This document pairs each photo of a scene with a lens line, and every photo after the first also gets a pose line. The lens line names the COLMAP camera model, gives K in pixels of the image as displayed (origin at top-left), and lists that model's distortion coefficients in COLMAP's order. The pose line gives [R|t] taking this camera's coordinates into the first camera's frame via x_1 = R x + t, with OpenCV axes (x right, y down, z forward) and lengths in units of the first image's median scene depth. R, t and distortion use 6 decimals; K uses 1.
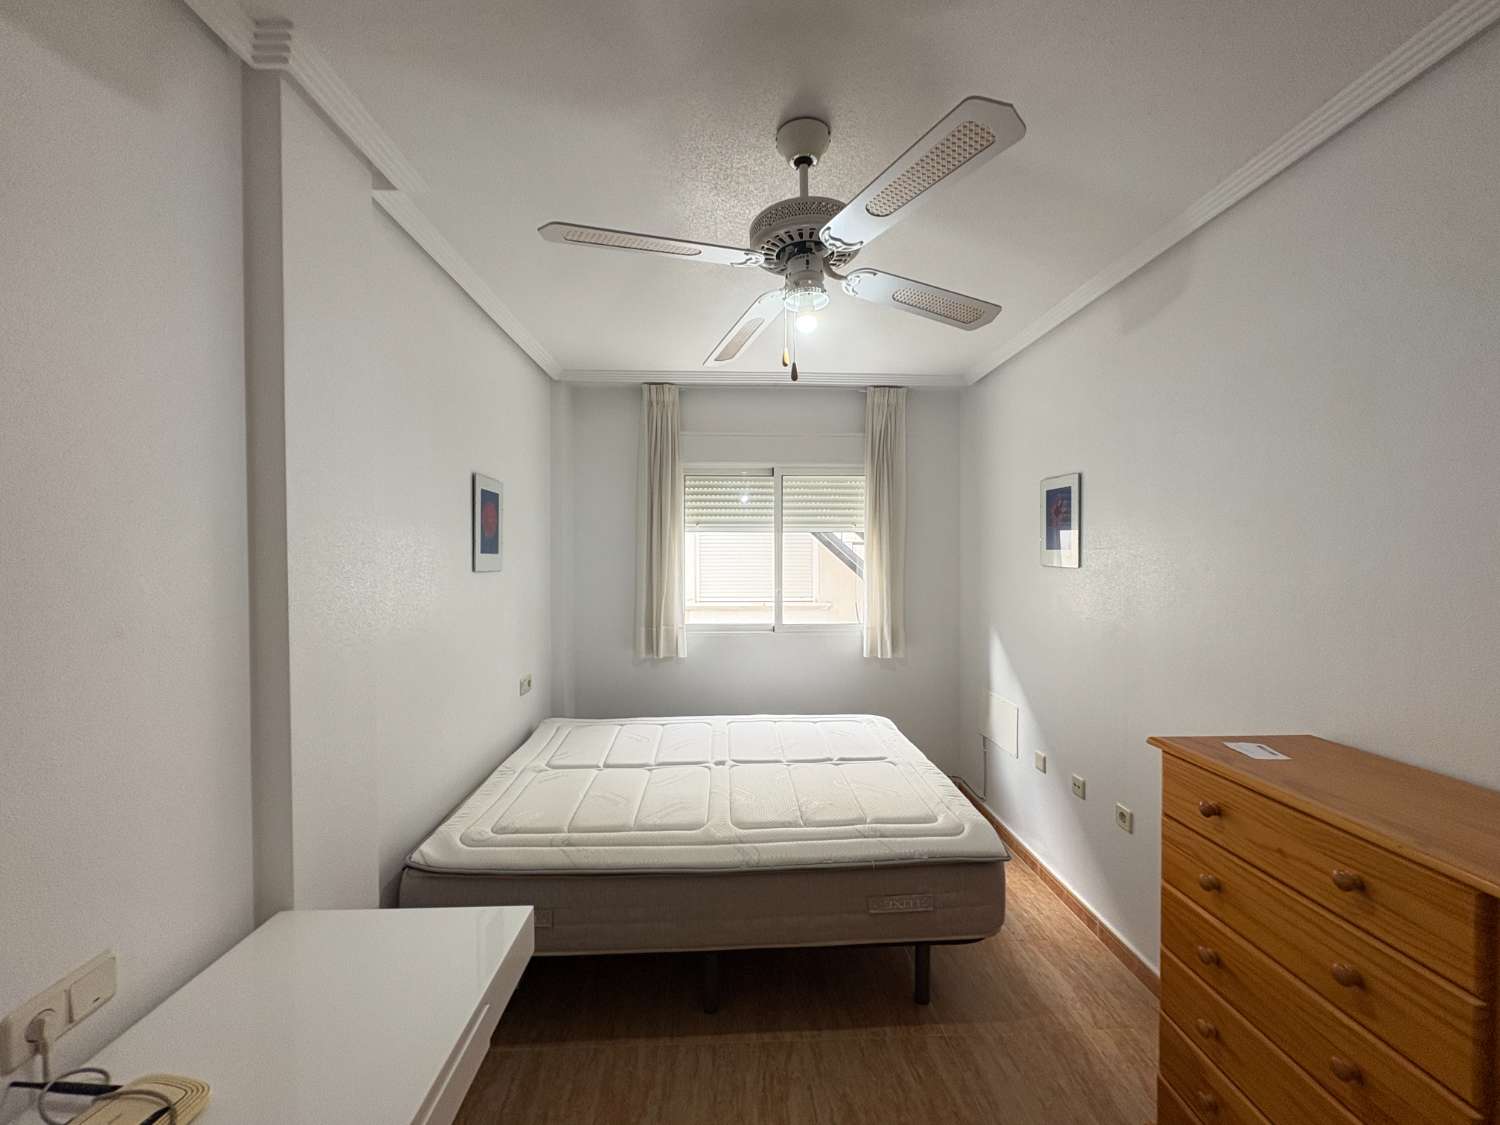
lens RADIAL K [[594.3, 0, 749.6], [0, 594.3, 565.8], [0, 0, 1]] dist [-0.000050, 0.000232]
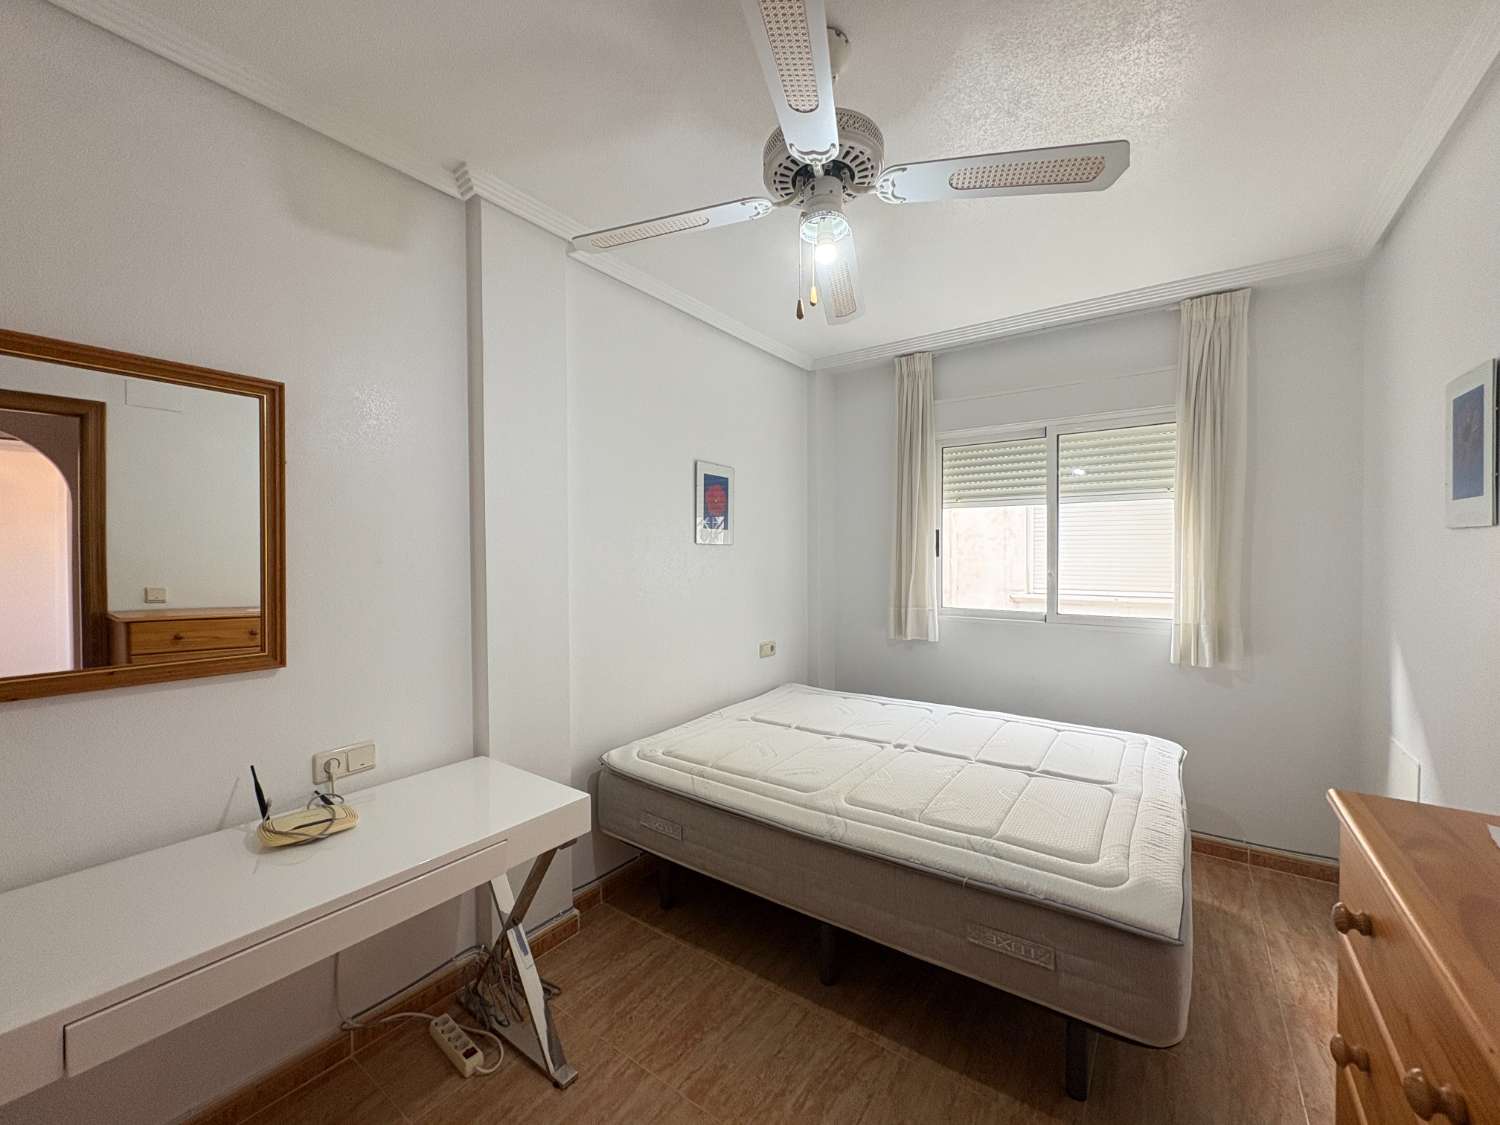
lens RADIAL K [[594.3, 0, 749.6], [0, 594.3, 565.8], [0, 0, 1]] dist [-0.000050, 0.000232]
pose [[0.789797, 0.011504, -0.613261, 0.341032], [-0.007961, 0.999932, 0.008505, 0.042037], [0.613317, -0.001835, 0.789835, 0.116798]]
